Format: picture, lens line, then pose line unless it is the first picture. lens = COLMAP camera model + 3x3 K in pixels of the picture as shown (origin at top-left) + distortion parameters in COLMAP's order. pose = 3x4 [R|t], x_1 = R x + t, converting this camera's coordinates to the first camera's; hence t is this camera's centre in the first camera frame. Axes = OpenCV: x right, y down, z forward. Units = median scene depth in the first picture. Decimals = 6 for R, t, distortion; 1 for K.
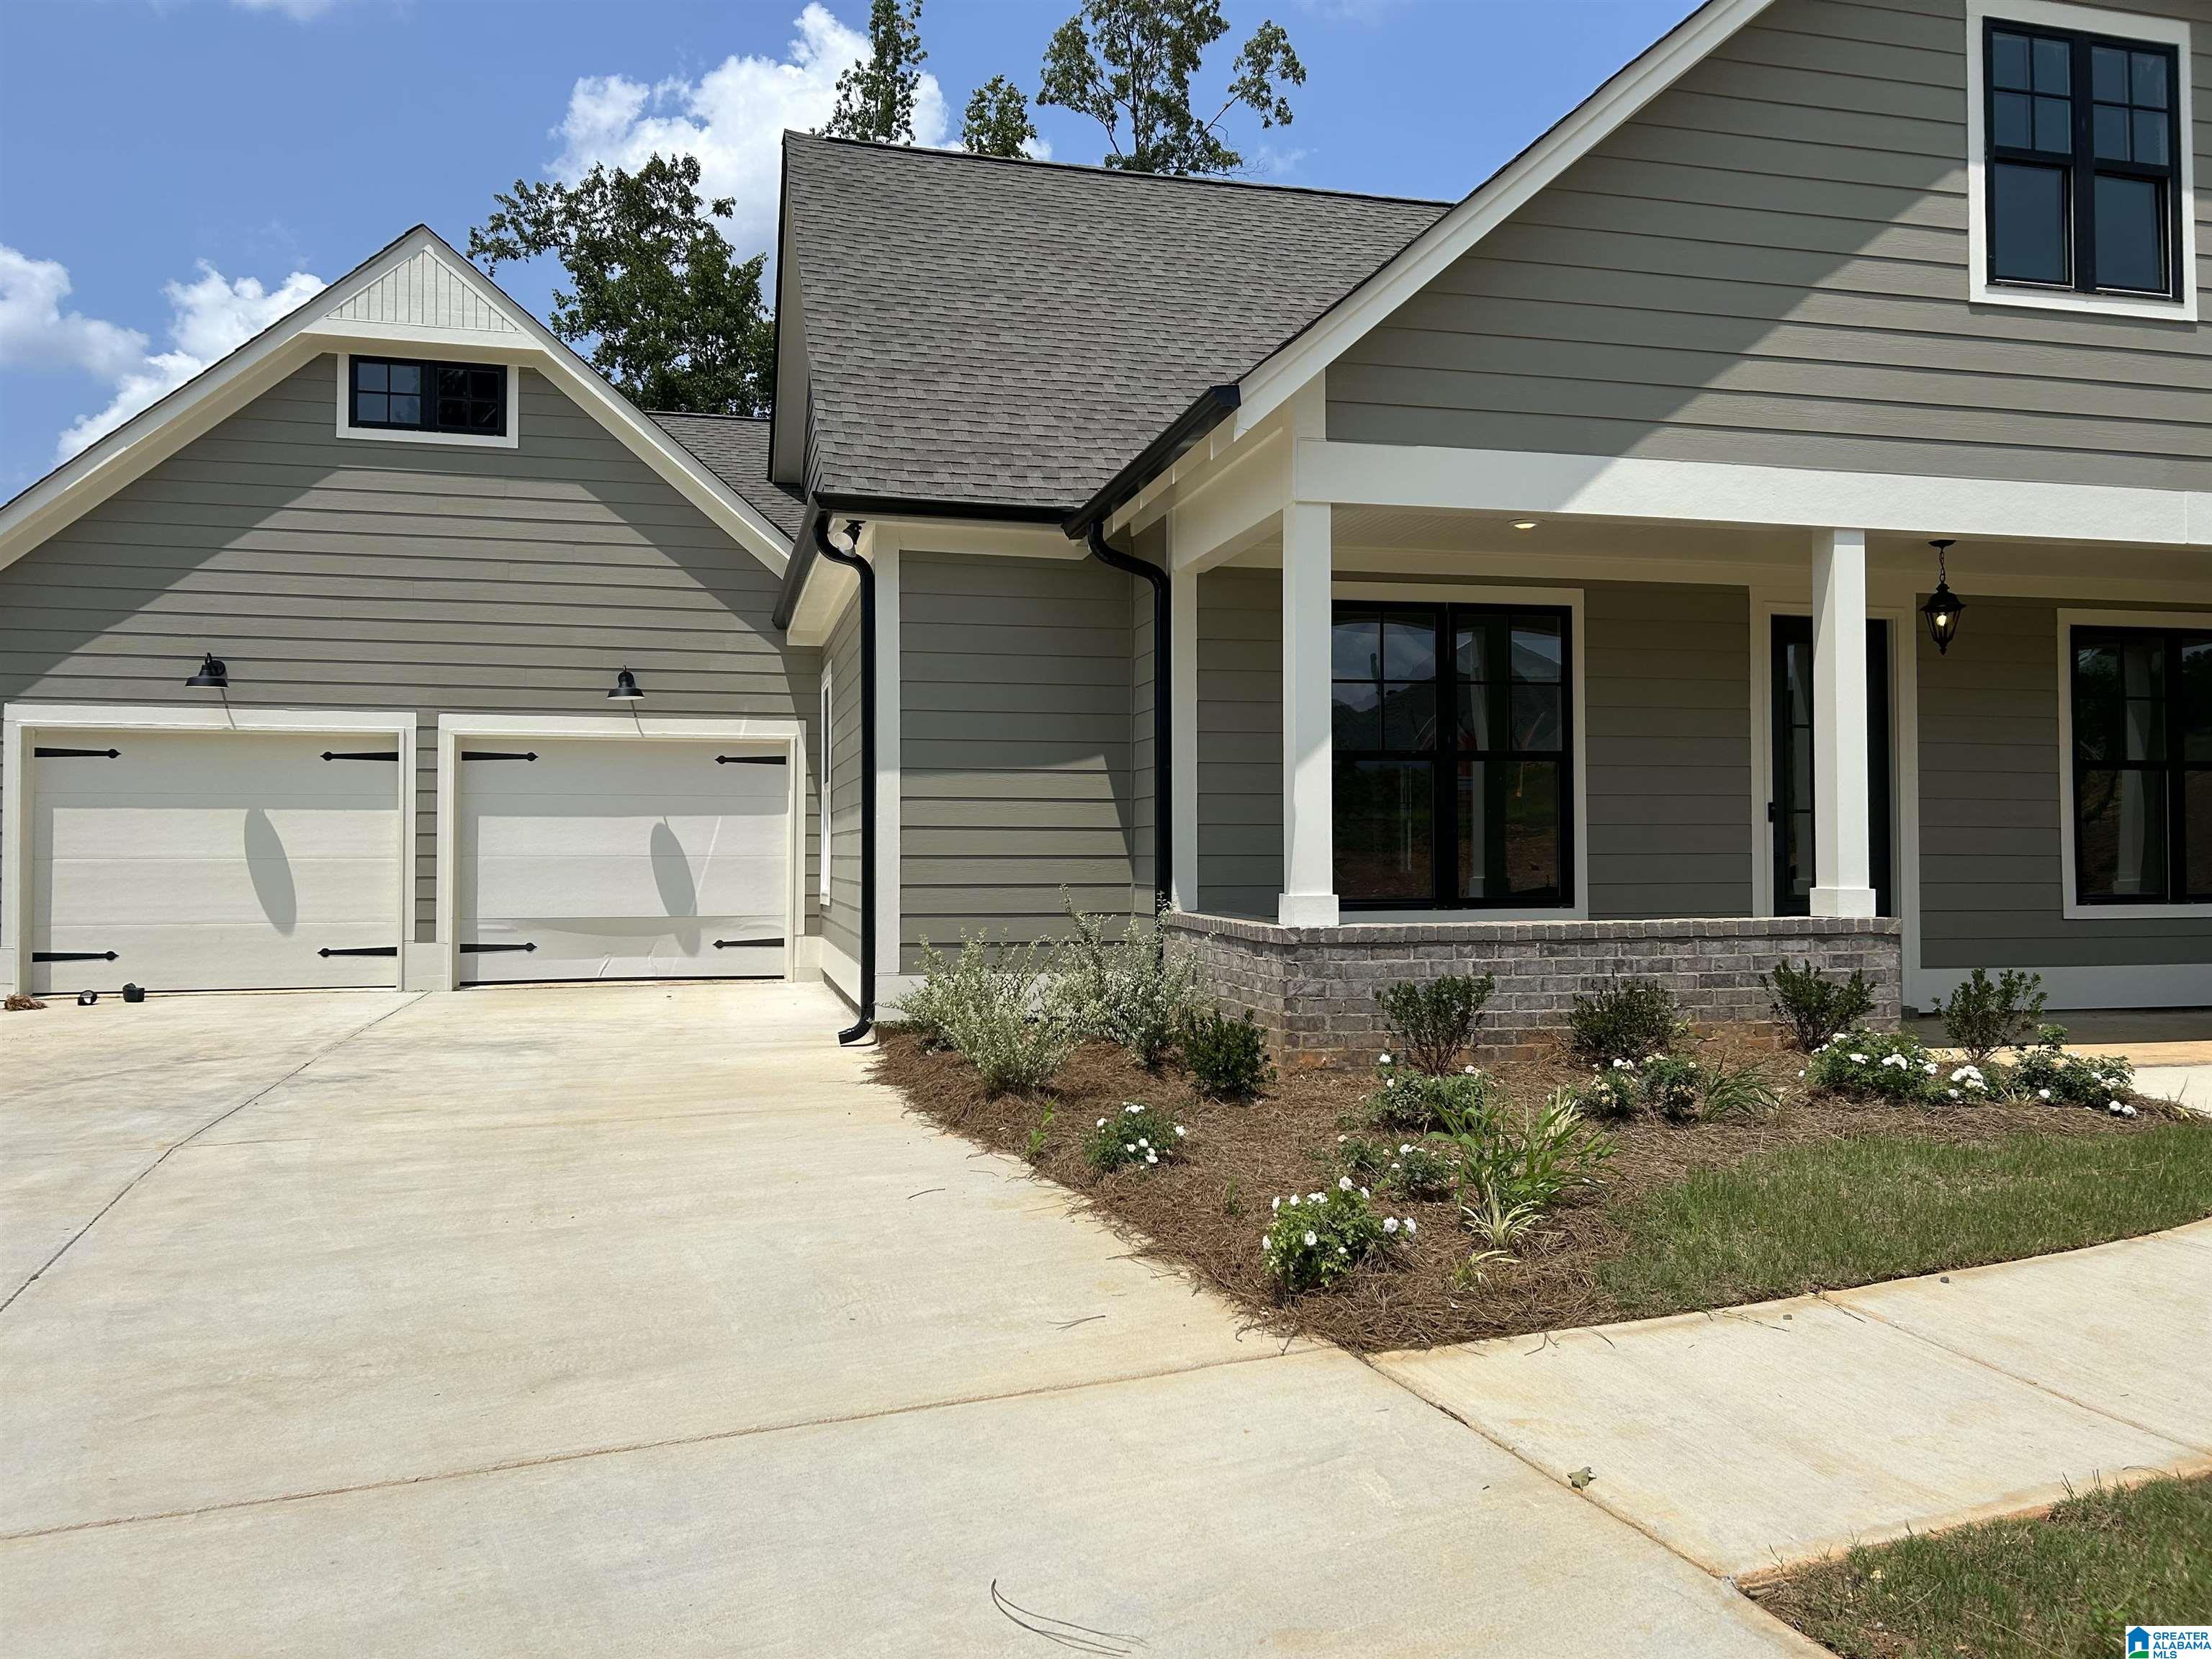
lens RADIAL K [[1656.0, 0, 1106.0], [0, 1656.0, 829.5], [0, 0, 1]] dist [0.004956, 0.005260]
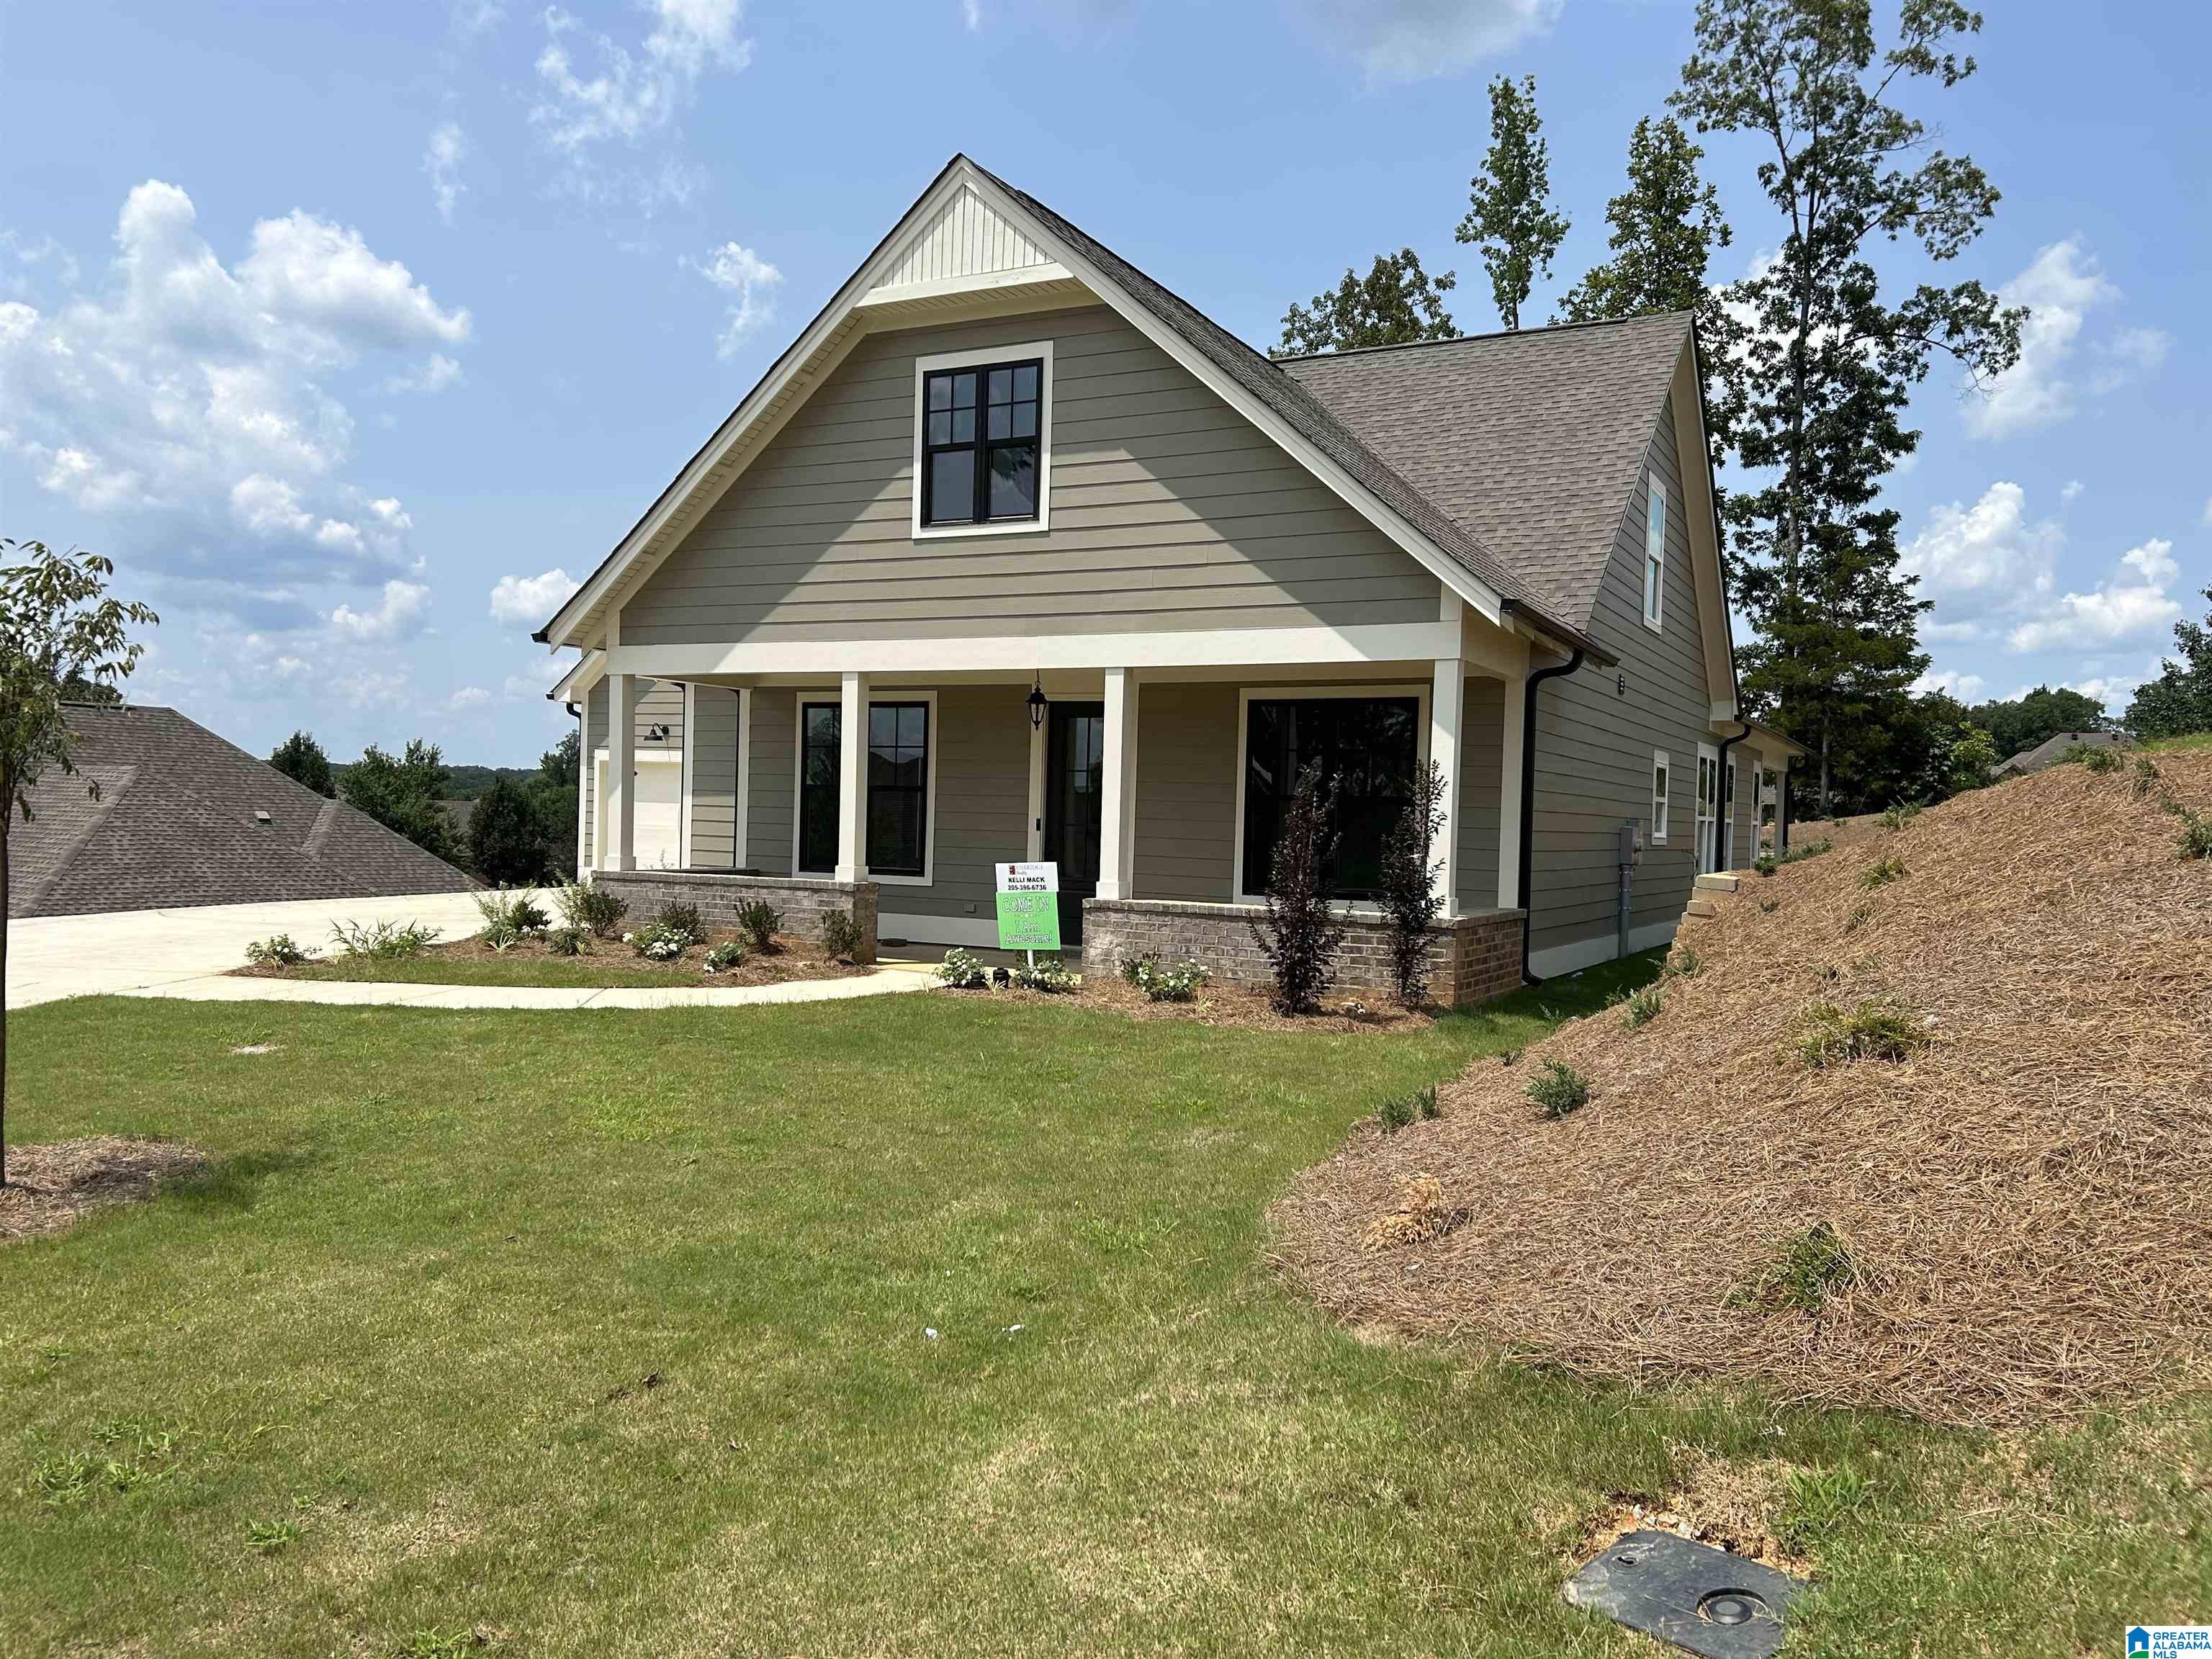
lens RADIAL K [[1636.7, 0, 1108.8], [0, 1636.7, 858.1], [0, 0, 1]] dist [0.082494, -0.052736]
pose [[0.738018, 0.042588, -0.673435, 1.639719], [-0.022731, 0.999009, 0.038267, -0.043887], [0.674398, -0.012934, 0.738255, -0.135296]]
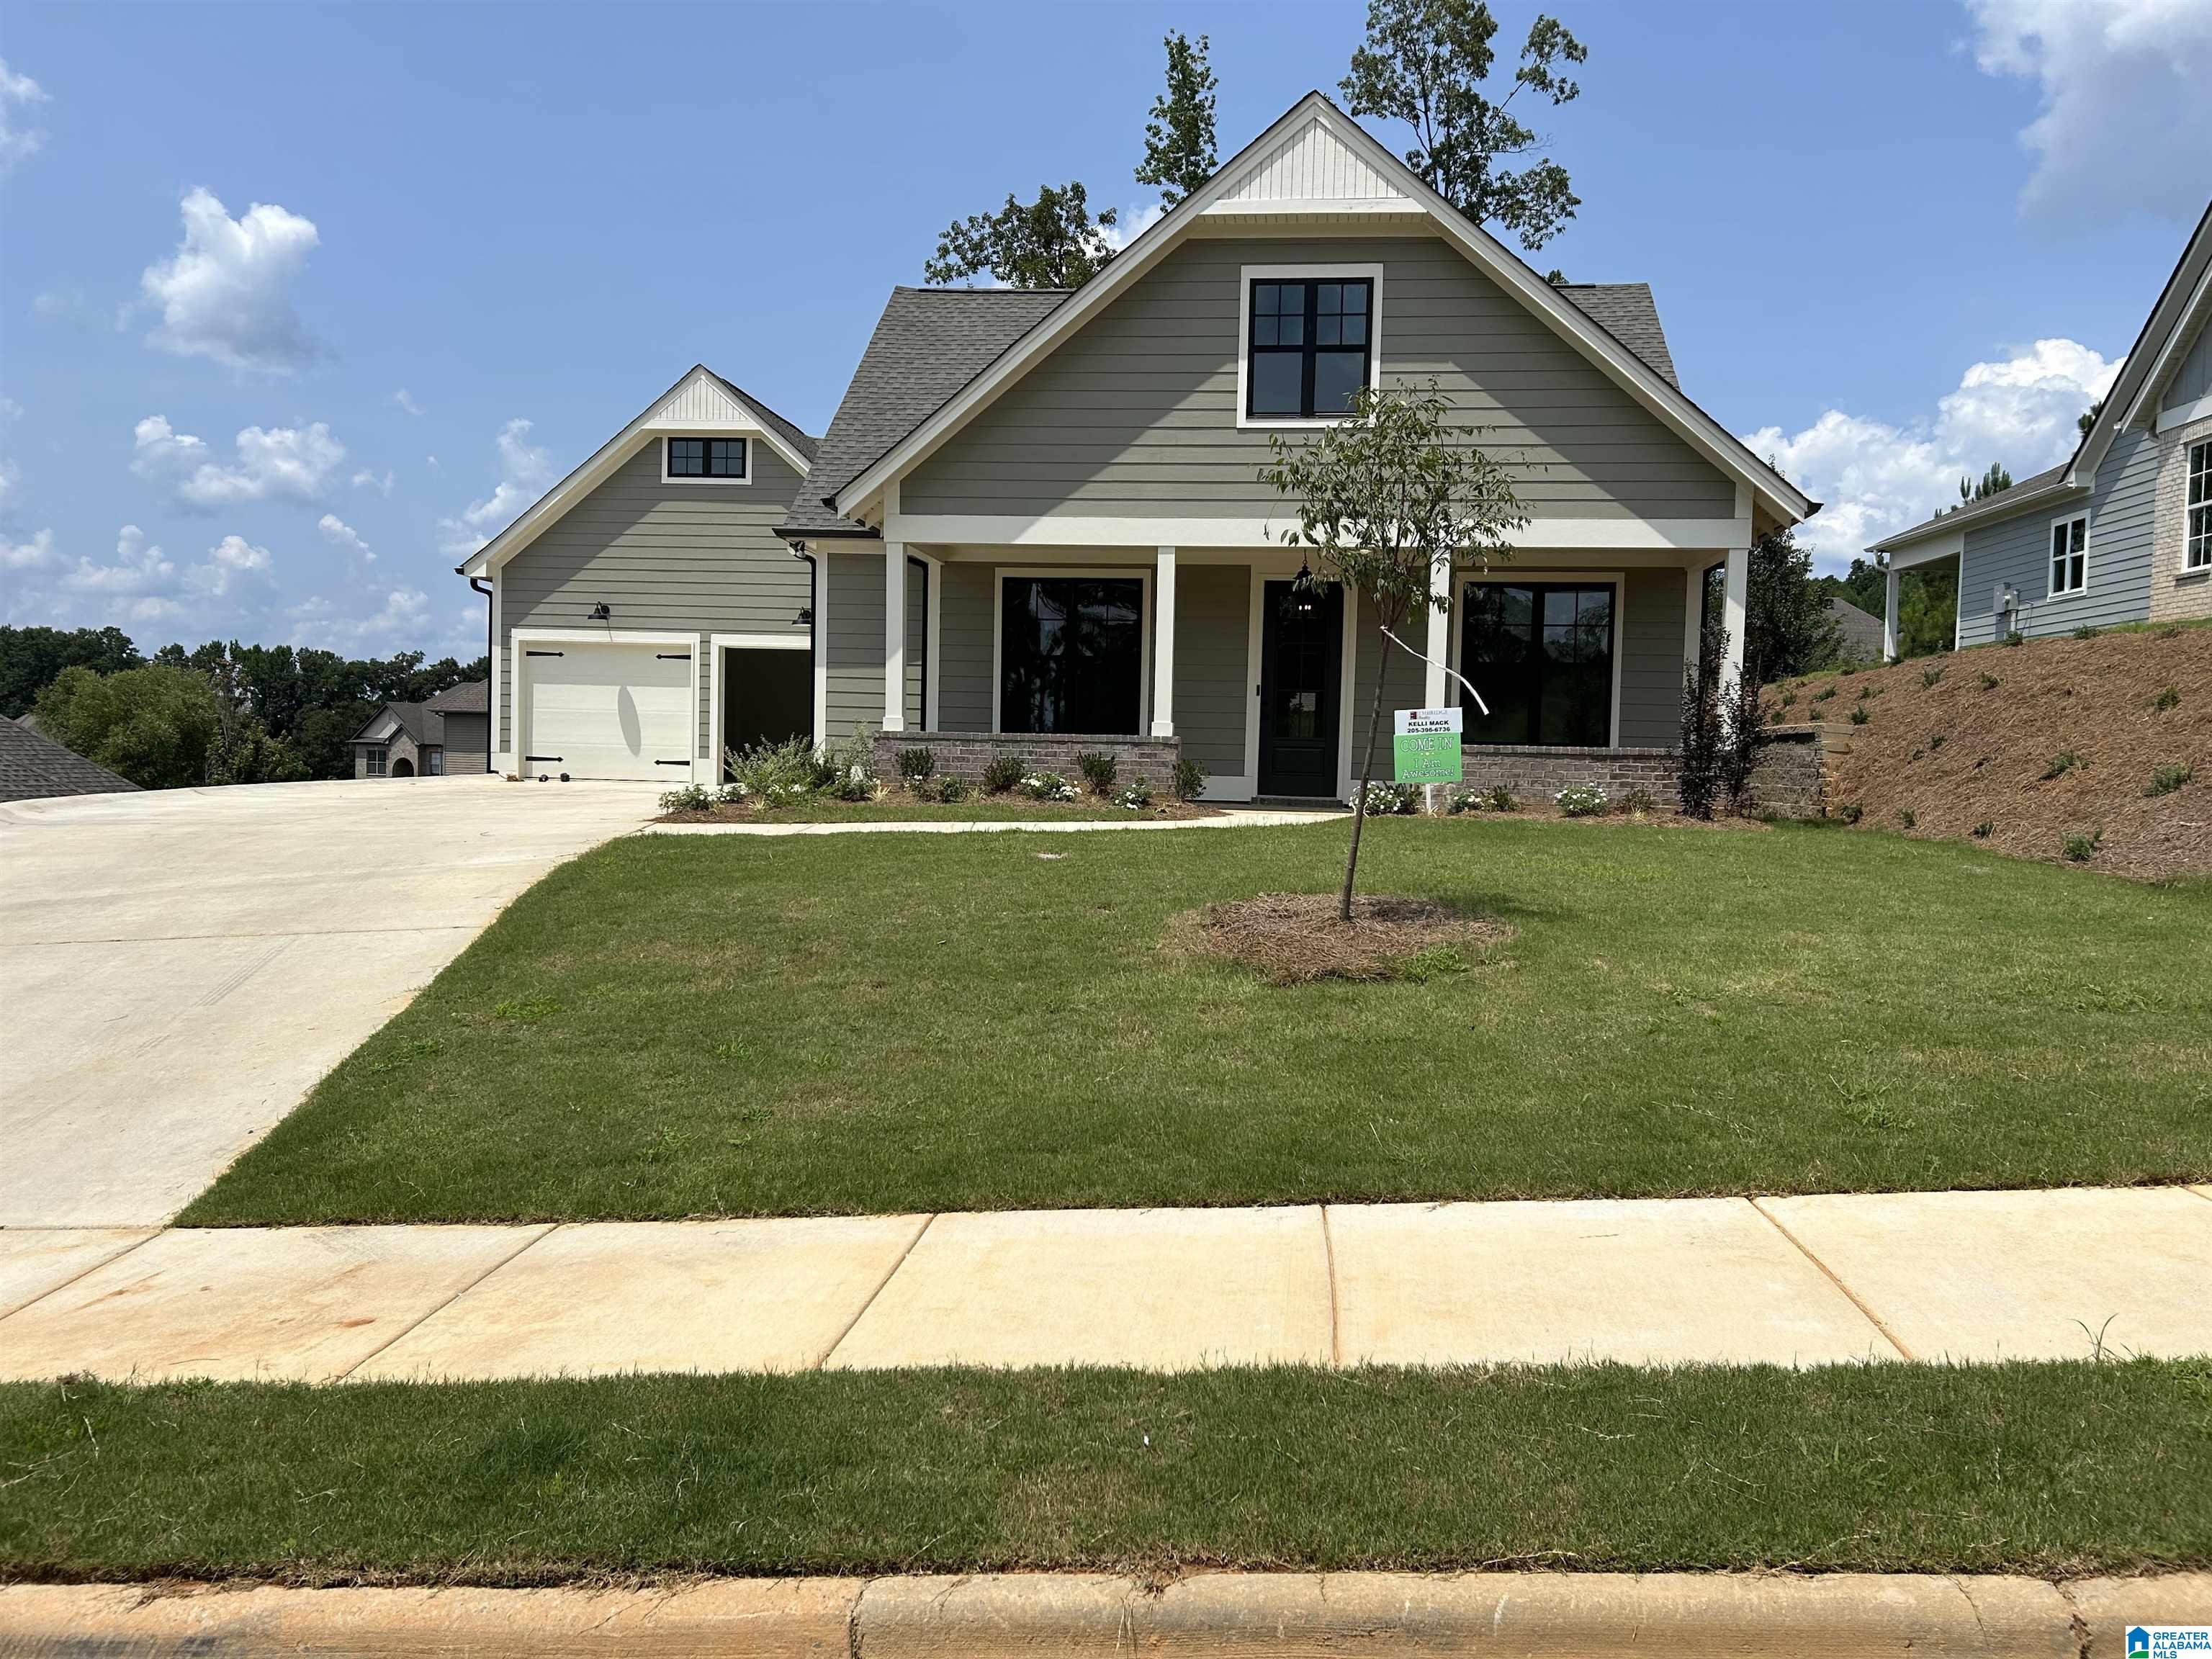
lens RADIAL K [[1658.8, 0, 1093.1], [0, 1658.8, 845.8], [0, 0, 1]] dist [0.055682, -0.000268]
pose [[0.931124, 0.046078, -0.361780, 0.970966], [-0.024018, 0.997580, 0.065241, 0.048808], [0.363911, -0.052058, 0.929978, -0.829468]]
